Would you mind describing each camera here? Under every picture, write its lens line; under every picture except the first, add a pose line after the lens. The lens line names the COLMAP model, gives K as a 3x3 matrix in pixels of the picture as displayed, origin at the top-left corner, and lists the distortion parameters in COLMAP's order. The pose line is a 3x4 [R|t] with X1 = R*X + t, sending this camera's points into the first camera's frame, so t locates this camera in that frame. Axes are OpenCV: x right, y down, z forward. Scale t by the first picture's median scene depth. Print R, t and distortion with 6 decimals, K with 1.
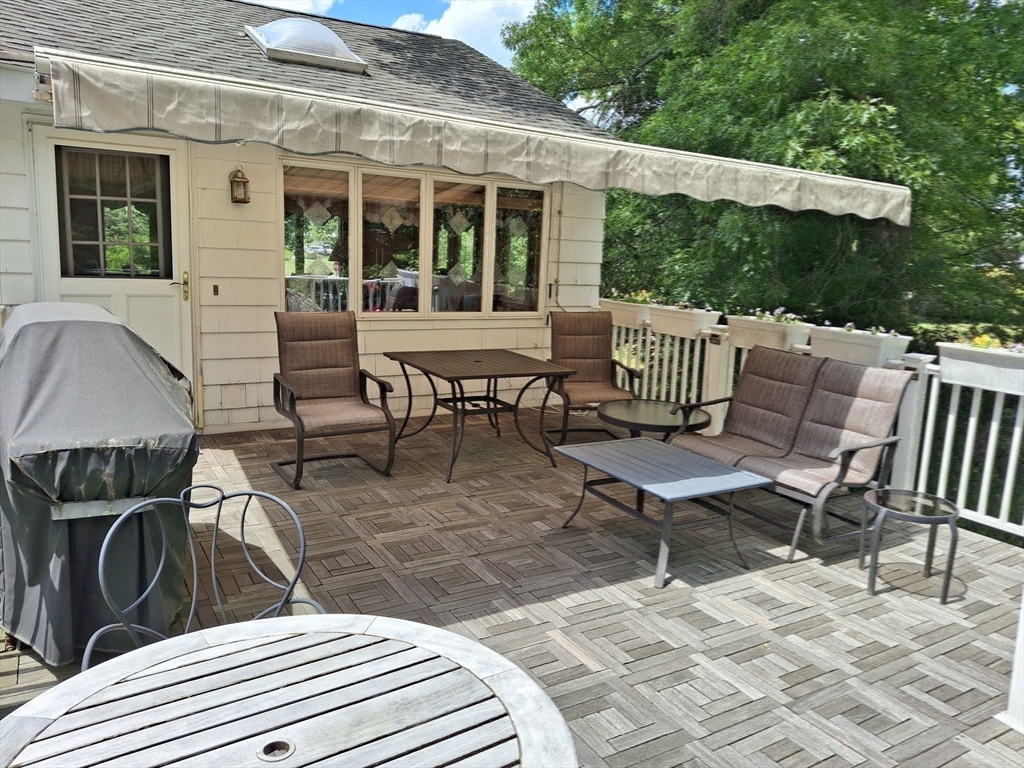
lens RADIAL K [[758.2, 0, 516.1], [0, 758.2, 382.2], [0, 0, 1]] dist [0.023429, -0.007491]
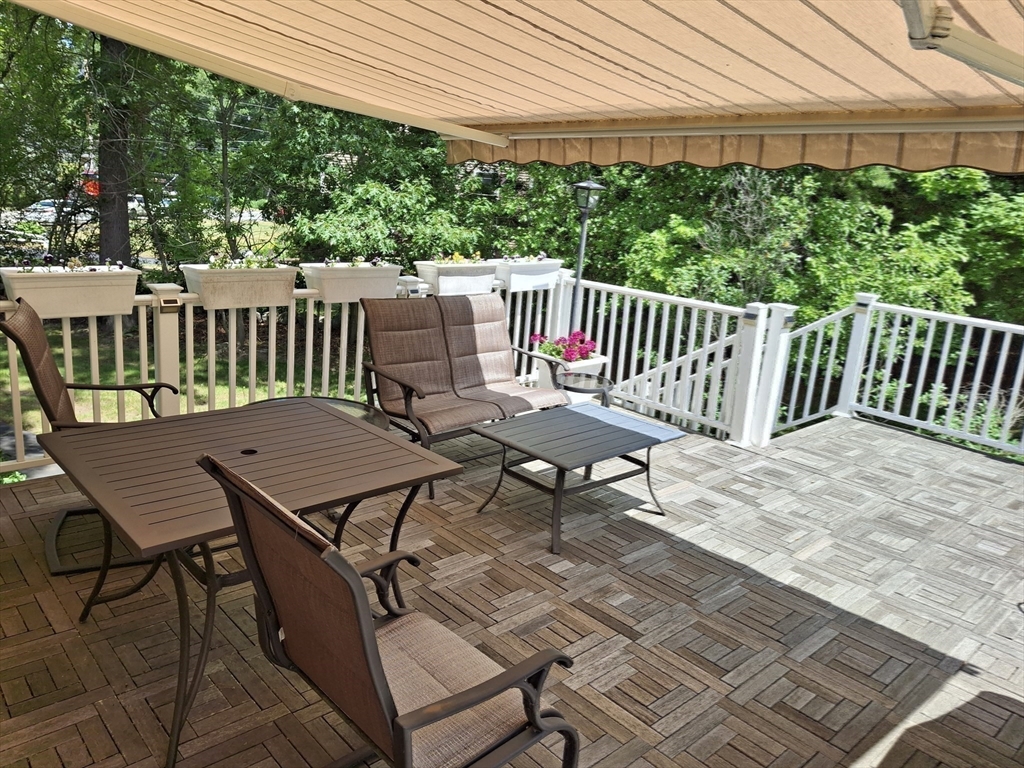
lens RADIAL K [[758.2, 0, 513.2], [0, 758.2, 381.4], [0, 0, 1]] dist [0.023429, -0.007491]
pose [[-0.207820, -0.290613, 0.934000, -0.720687], [0.095812, 0.944207, 0.315107, -0.280086], [-0.973463, 0.154974, -0.168381, 1.291966]]
